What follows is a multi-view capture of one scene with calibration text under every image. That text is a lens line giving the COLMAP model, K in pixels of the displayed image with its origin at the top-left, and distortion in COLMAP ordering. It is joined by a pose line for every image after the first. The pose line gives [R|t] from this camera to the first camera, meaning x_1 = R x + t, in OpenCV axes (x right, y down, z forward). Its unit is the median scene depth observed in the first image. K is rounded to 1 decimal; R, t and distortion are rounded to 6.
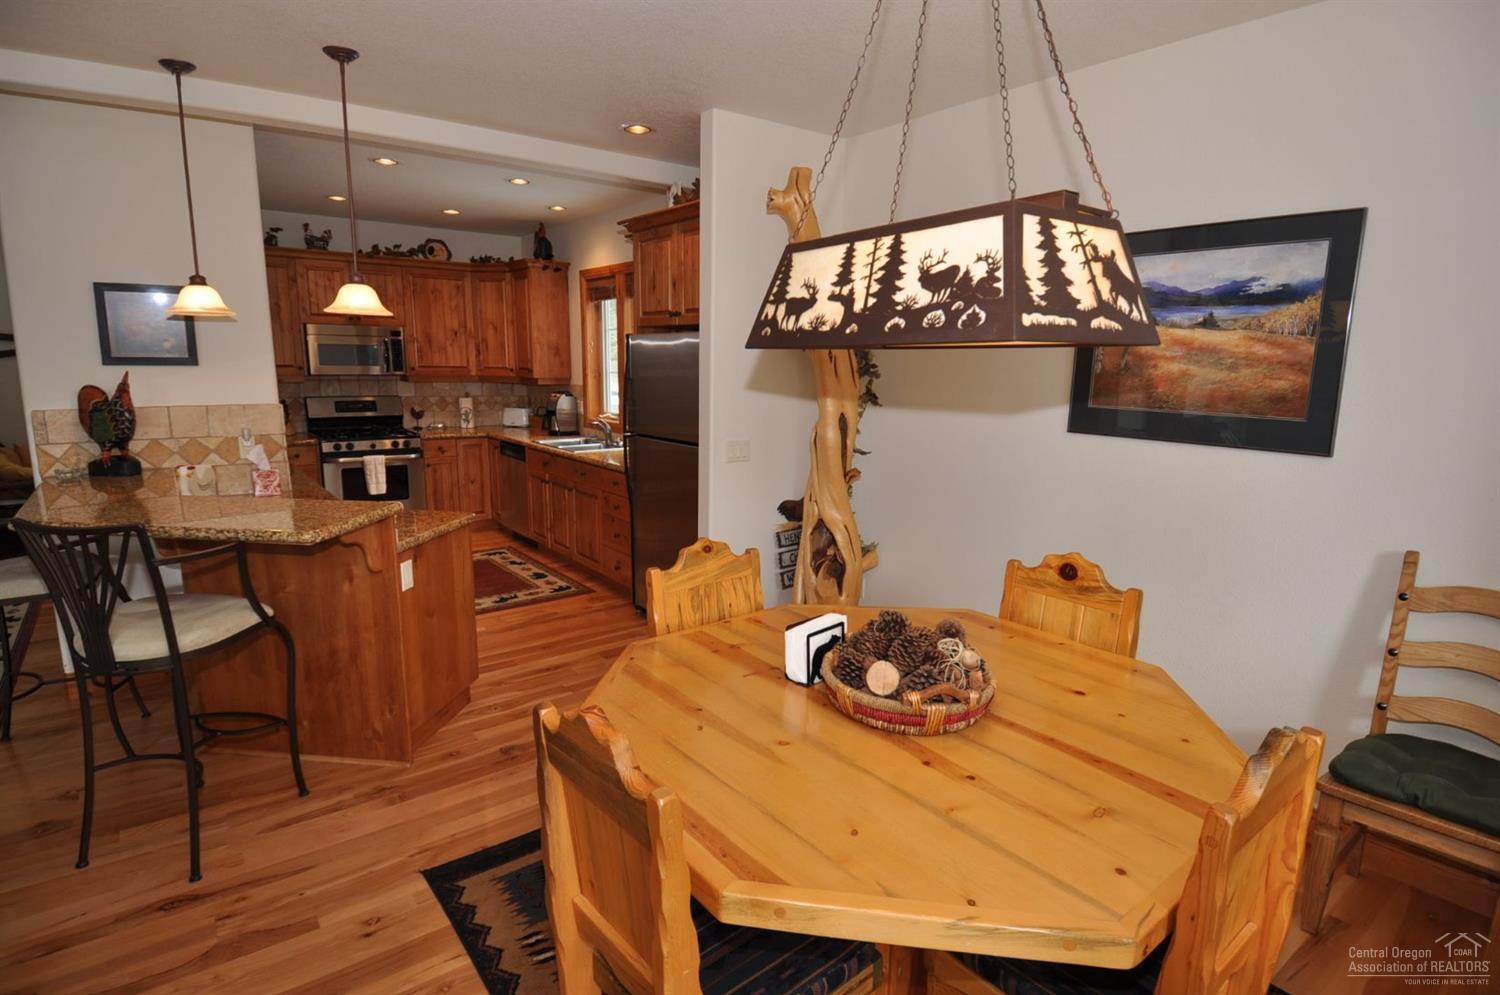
lens RADIAL K [[771.7, 0, 751.5], [0, 771.7, 503.6], [0, 0, 1]] dist [0.057724, -0.062150]
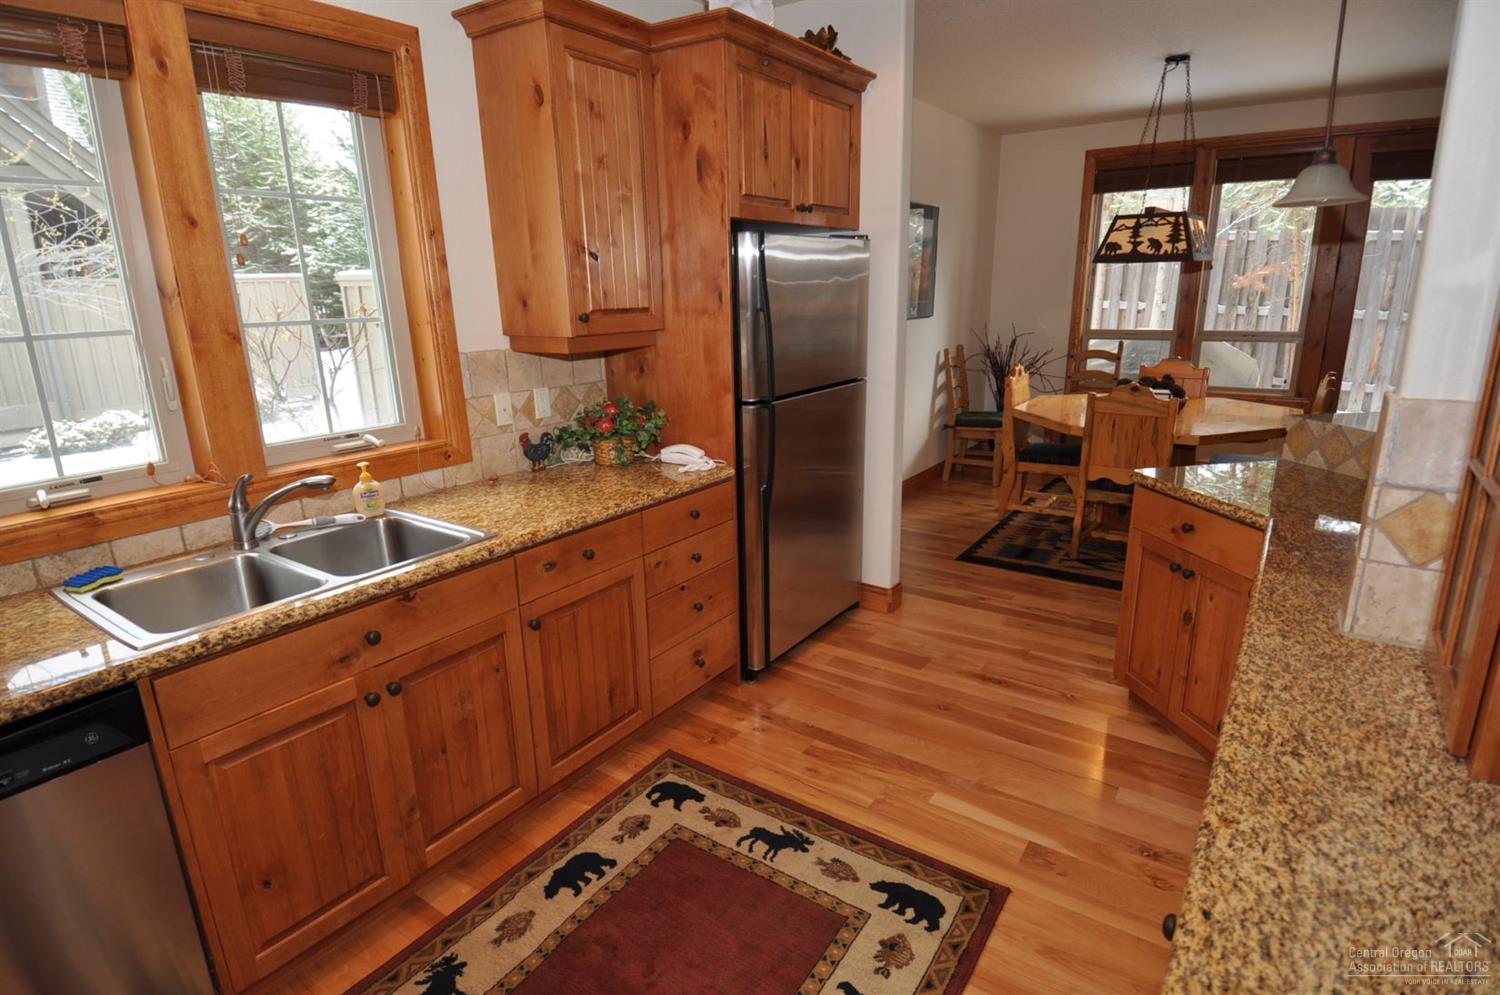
lens RADIAL K [[771.7, 0, 751.5], [0, 771.7, 503.6], [0, 0, 1]] dist [0.057724, -0.062150]
pose [[-0.317273, -0.258678, 0.912372, -1.050223], [0.187906, 0.925856, 0.327845, -0.311825], [-0.929532, 0.275457, -0.245142, 1.702567]]
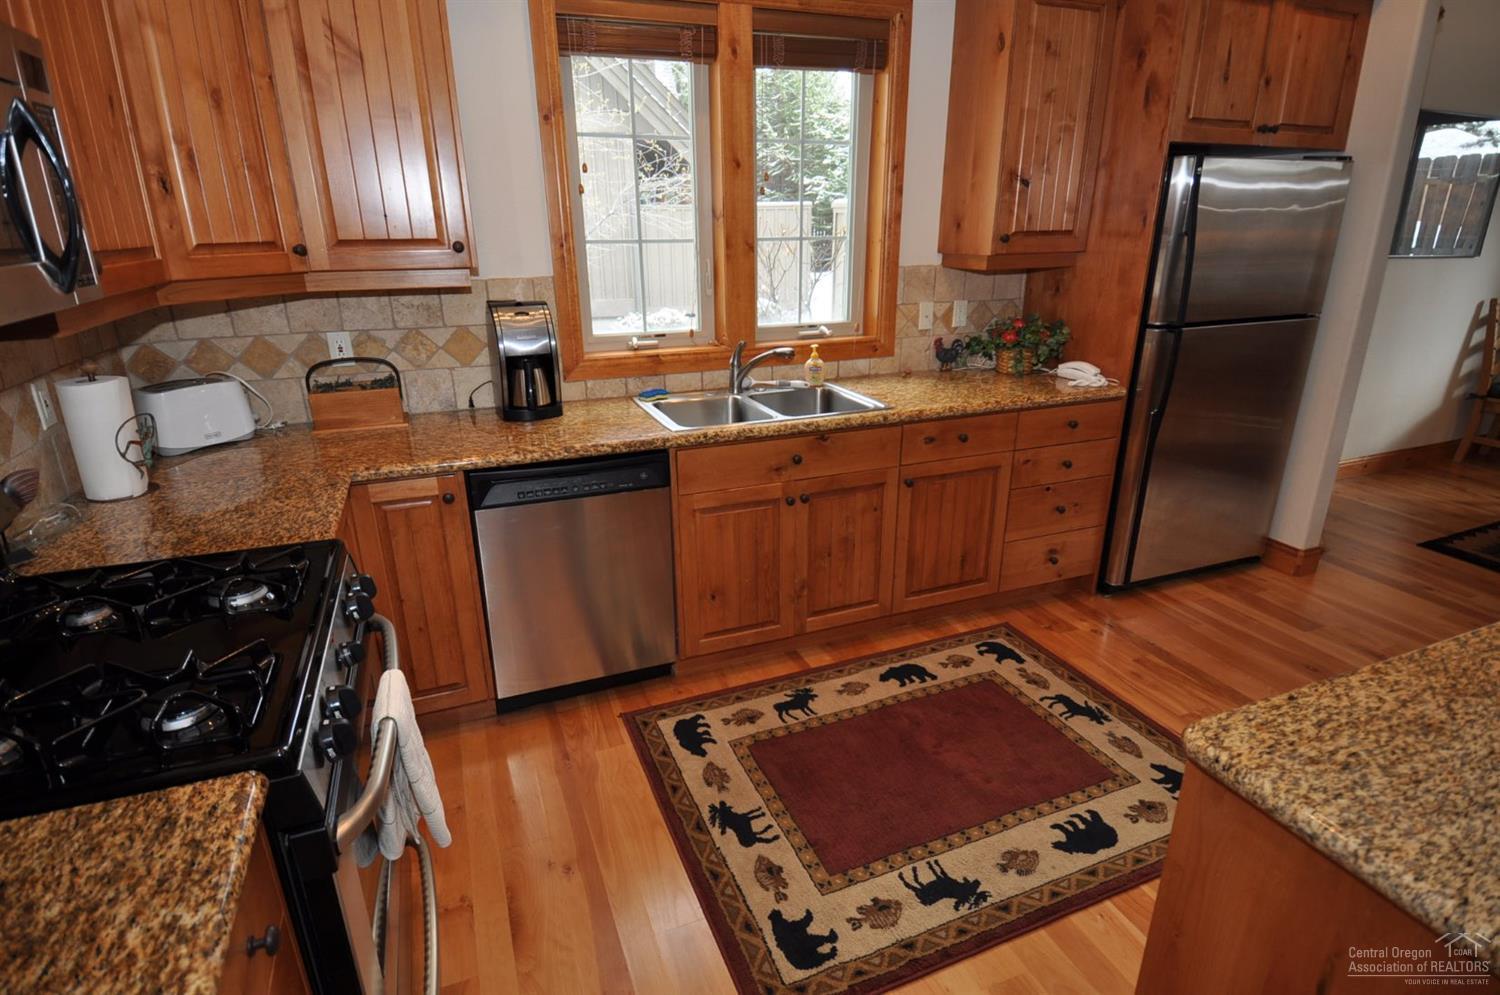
lens RADIAL K [[771.7, 0, 751.5], [0, 771.7, 503.6], [0, 0, 1]] dist [0.057724, -0.062150]
pose [[0.253750, -0.341363, 0.905032, -1.235216], [0.186032, 0.935411, 0.300663, -0.299347], [-0.949212, 0.092072, 0.300865, 1.651159]]
